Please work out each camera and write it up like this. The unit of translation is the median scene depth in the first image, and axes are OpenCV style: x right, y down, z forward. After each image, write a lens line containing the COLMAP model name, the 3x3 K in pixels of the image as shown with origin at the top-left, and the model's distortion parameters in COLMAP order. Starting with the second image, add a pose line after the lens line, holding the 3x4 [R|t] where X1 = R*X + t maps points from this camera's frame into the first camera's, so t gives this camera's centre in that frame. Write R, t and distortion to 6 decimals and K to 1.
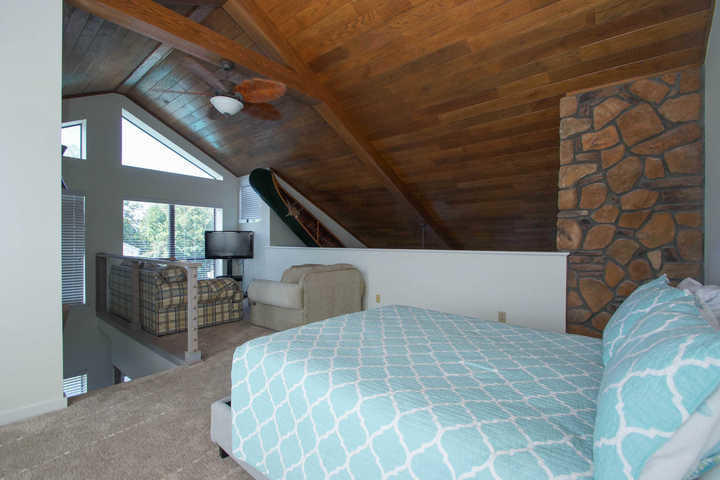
lens RADIAL K [[324.7, 0, 360.5], [0, 324.7, 242.0], [0, 0, 1]] dist [-0.002385, -0.000932]
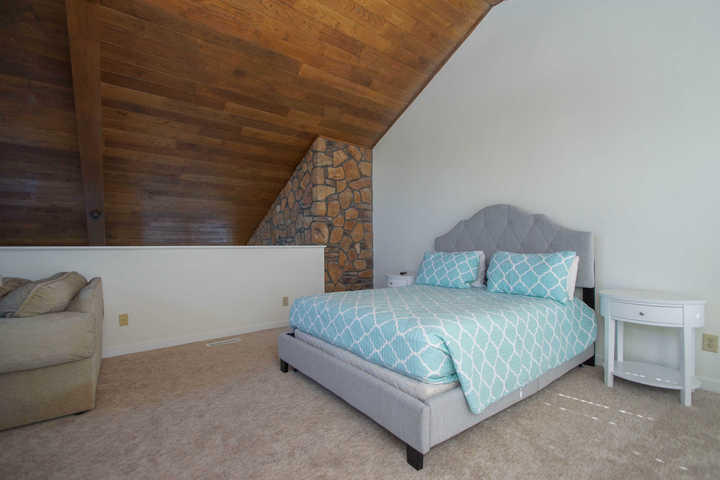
lens RADIAL K [[324.7, 0, 360.5], [0, 324.7, 240.2], [0, 0, 1]] dist [-0.002385, -0.000932]
pose [[0.199970, 0.015556, 0.979679, -0.768185], [0.008713, 0.999806, -0.017655, 0.036151], [-0.979763, 0.012067, 0.199795, 0.567269]]
